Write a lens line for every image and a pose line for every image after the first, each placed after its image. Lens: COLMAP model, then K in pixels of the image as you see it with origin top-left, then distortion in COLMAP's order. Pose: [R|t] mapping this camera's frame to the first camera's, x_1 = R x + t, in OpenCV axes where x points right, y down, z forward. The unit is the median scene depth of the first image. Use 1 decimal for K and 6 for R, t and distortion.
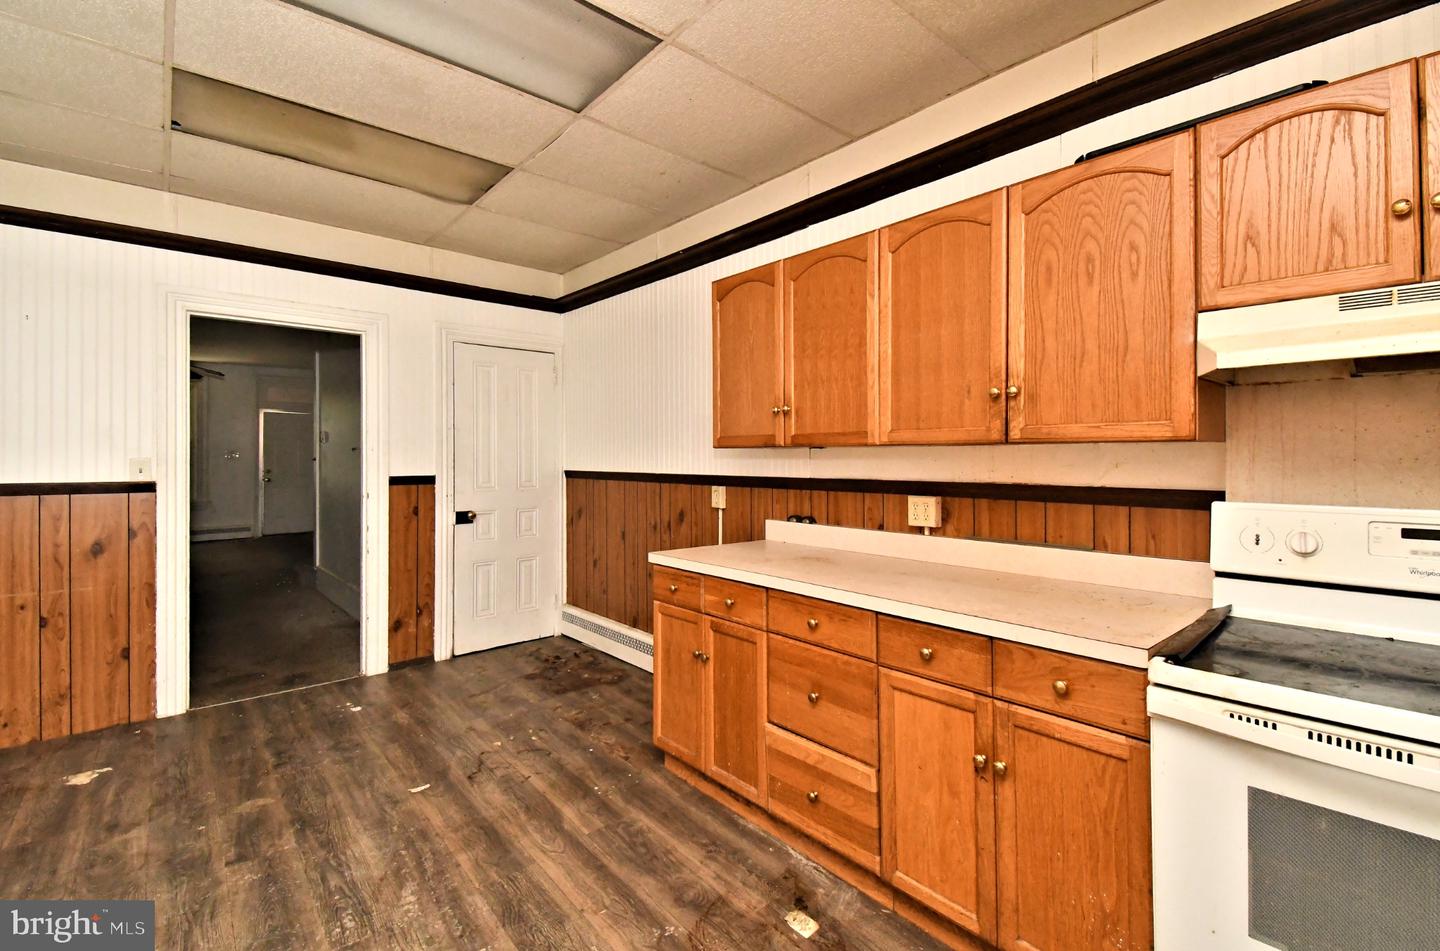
lens RADIAL K [[625.1, 0, 732.2], [0, 625.1, 453.3], [0, 0, 1]] dist [0.039798, -0.020290]
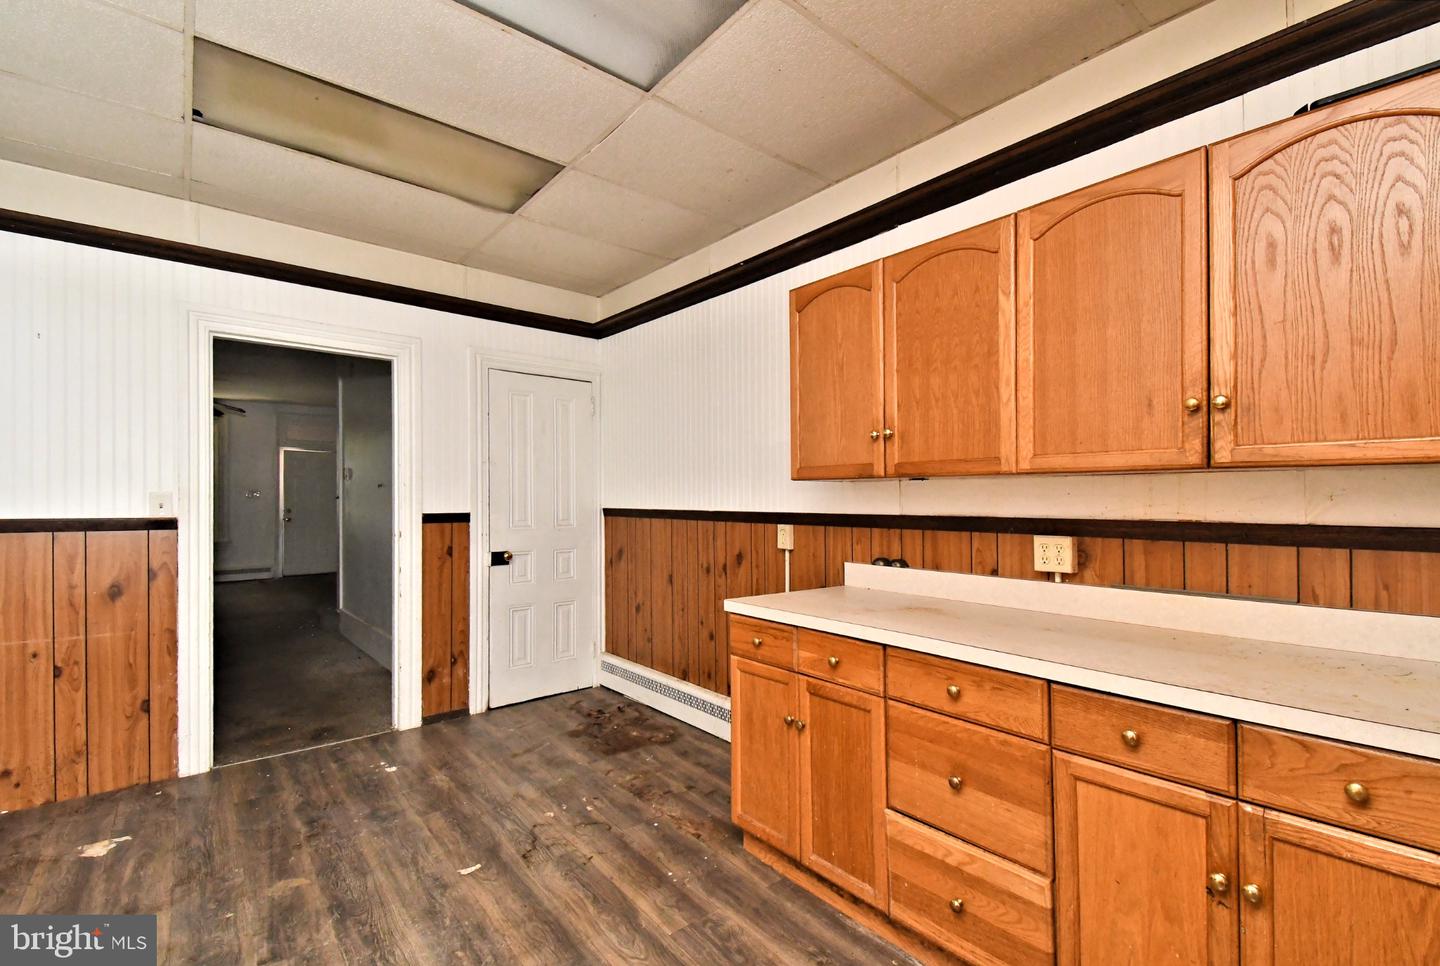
lens RADIAL K [[631.7, 0, 712.6], [0, 631.7, 495.1], [0, 0, 1]] dist [0.046415, -0.025787]
pose [[0.999146, 0.000316, -0.041318, -0.112521], [-0.000293, 1.000000, 0.000560, 0.012725], [0.041318, -0.000548, 0.999146, 0.121884]]
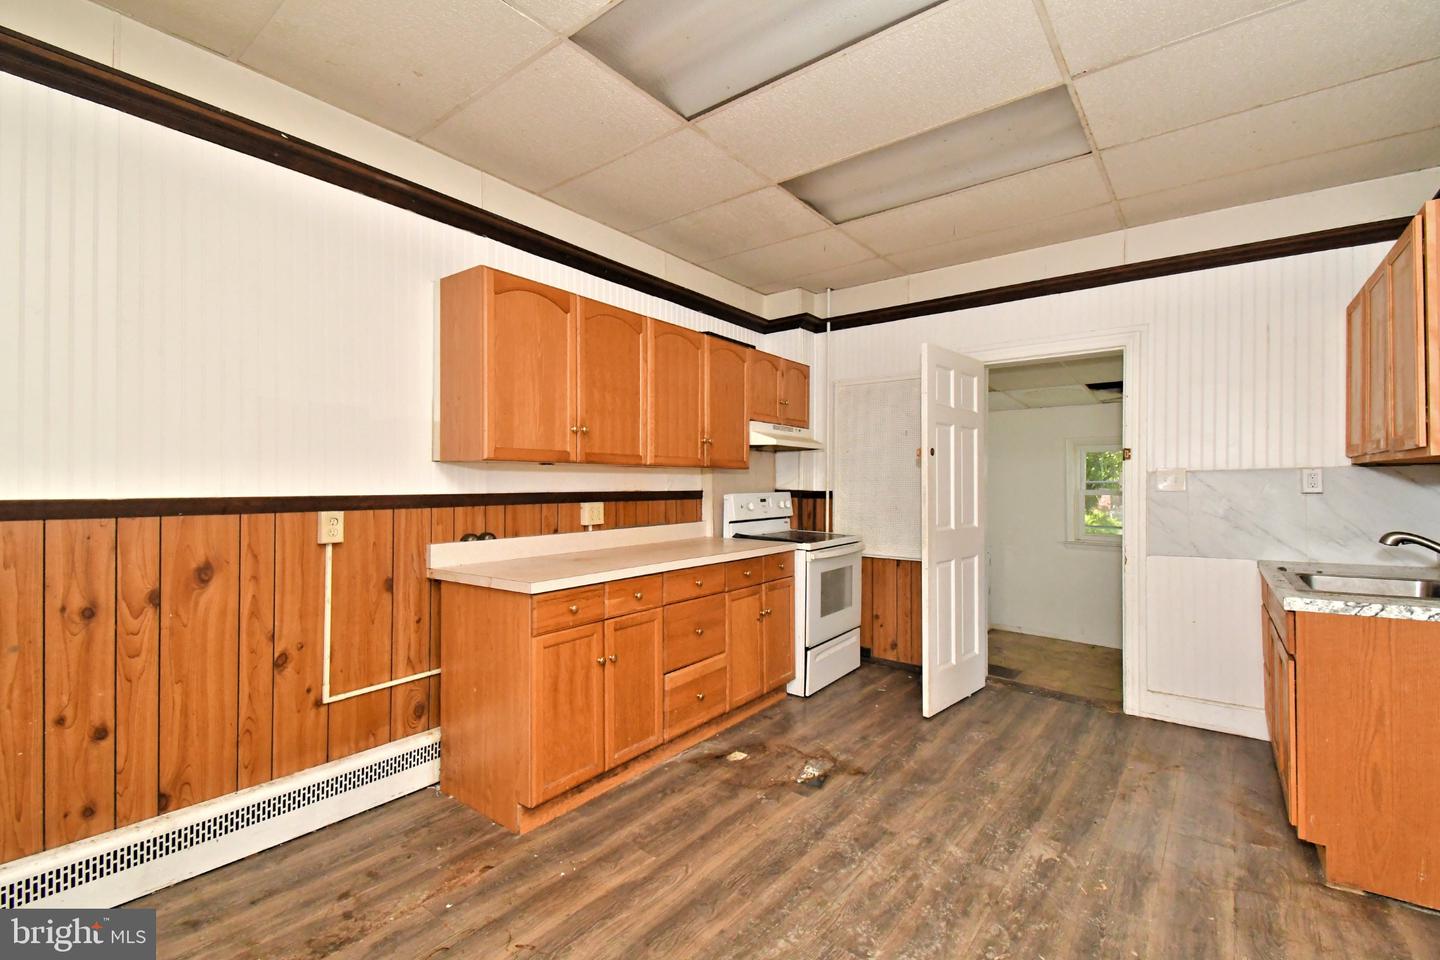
lens RADIAL K [[546.3, 0, 764.7], [0, 546.3, 475.6], [0, 0, 1]] dist [0.000796, 0.000028]
pose [[-0.174216, 0.008807, 0.984668, -0.891624], [-0.010445, 0.999887, -0.010791, 0.018479], [-0.984652, -0.012165, -0.174105, 0.809116]]
